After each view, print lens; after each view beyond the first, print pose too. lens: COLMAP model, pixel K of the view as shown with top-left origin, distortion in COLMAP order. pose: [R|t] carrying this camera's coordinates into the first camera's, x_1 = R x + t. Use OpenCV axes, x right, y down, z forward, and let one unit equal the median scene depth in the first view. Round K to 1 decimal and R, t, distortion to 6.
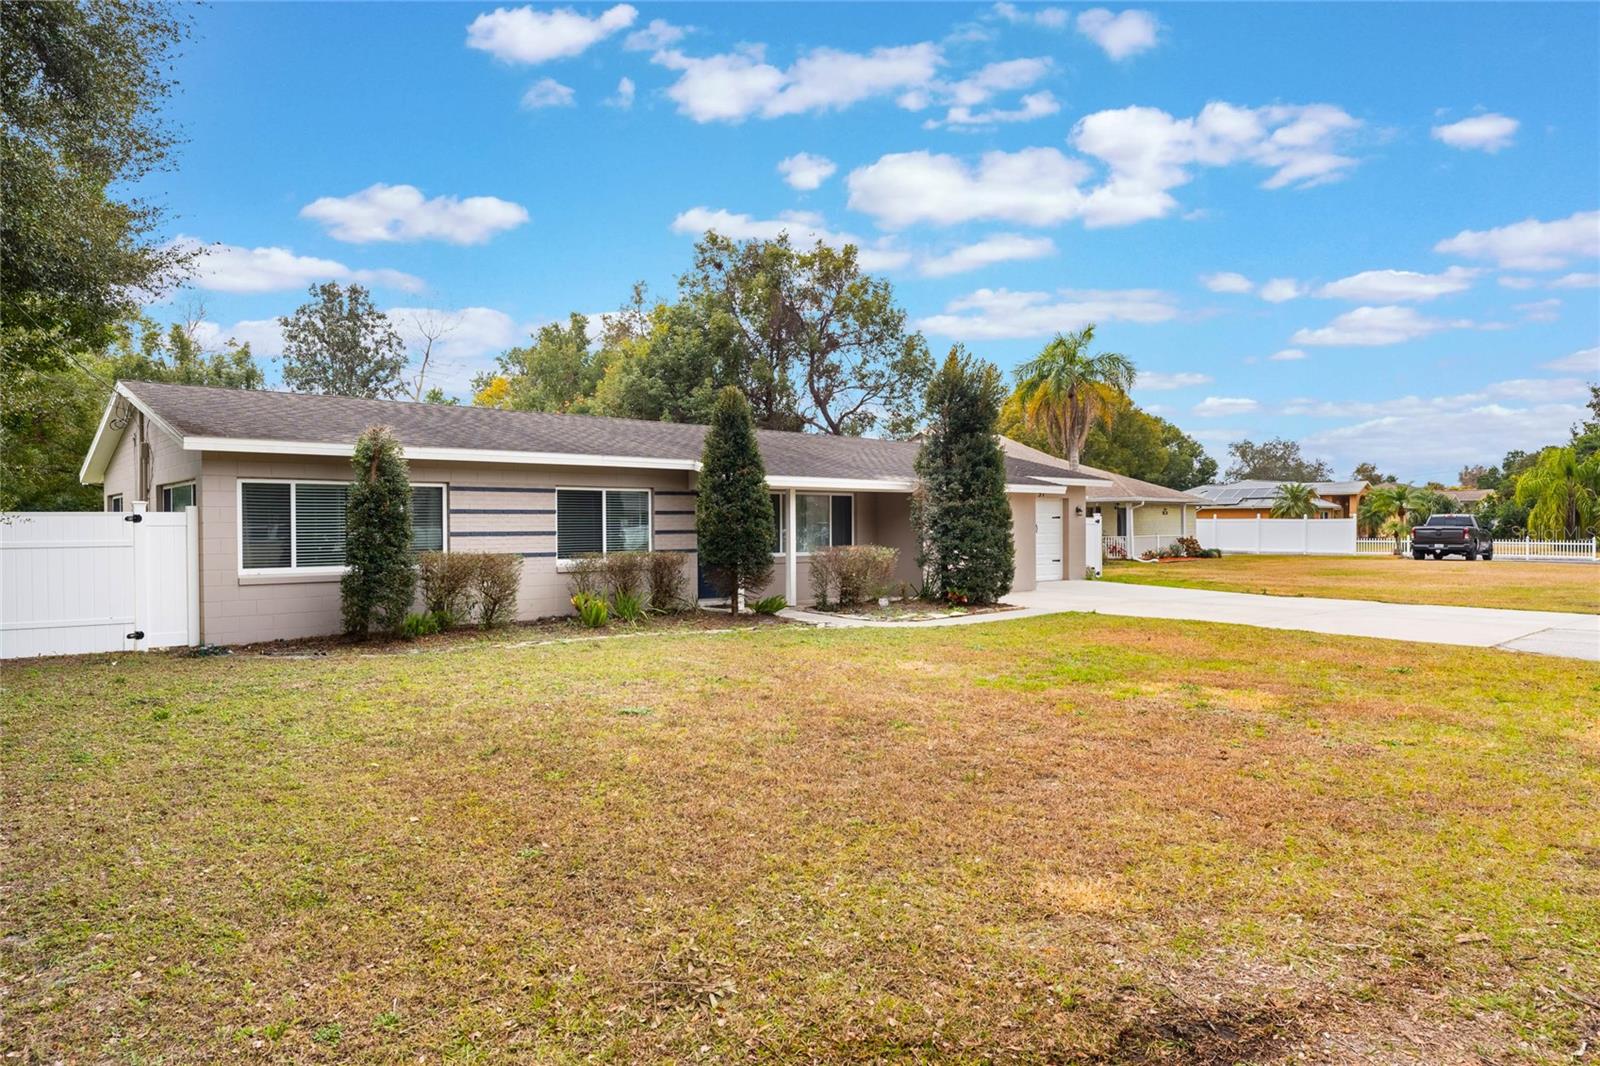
lens RADIAL K [[962.9, 0, 799.4], [0, 962.9, 533.6], [0, 0, 1]] dist [-0.002705, -0.000382]
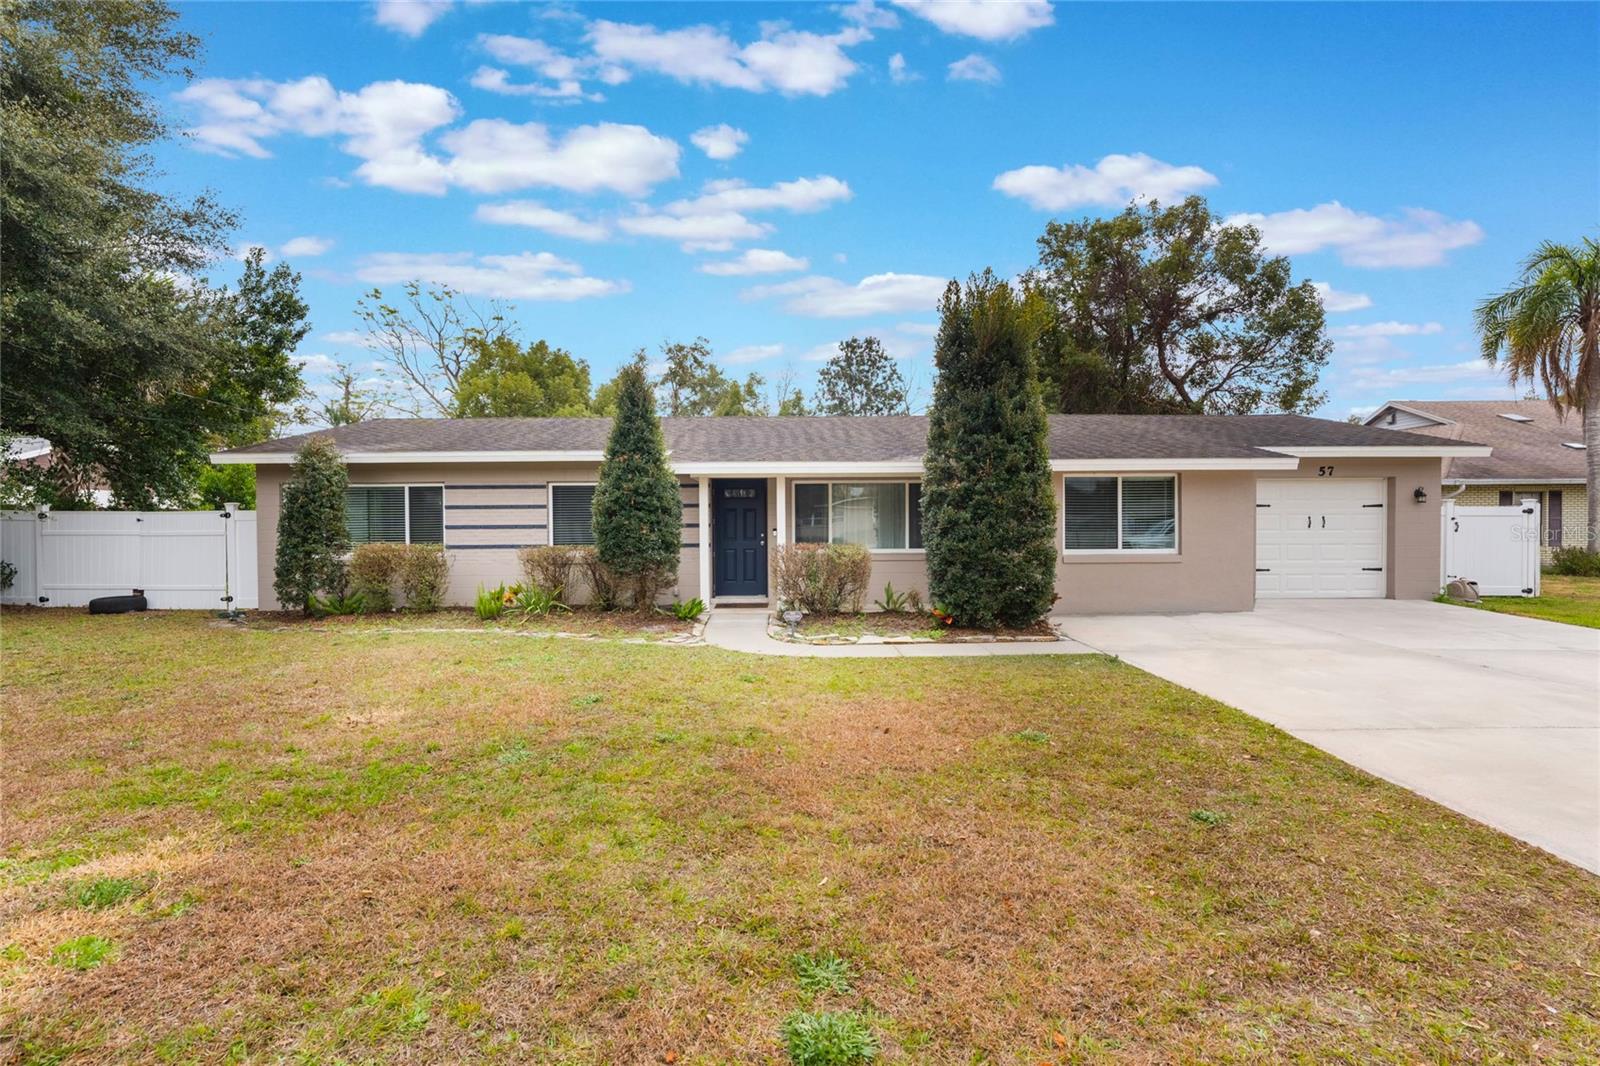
lens RADIAL K [[743.8, 0, 796.4], [0, 743.8, 531.0], [0, 0, 1]] dist [0.000467, 0.000196]
pose [[0.760826, 0.009763, -0.648882, 0.496307], [-0.003102, 0.999930, 0.011408, -0.005871], [0.648948, -0.006667, 0.760804, 0.554933]]
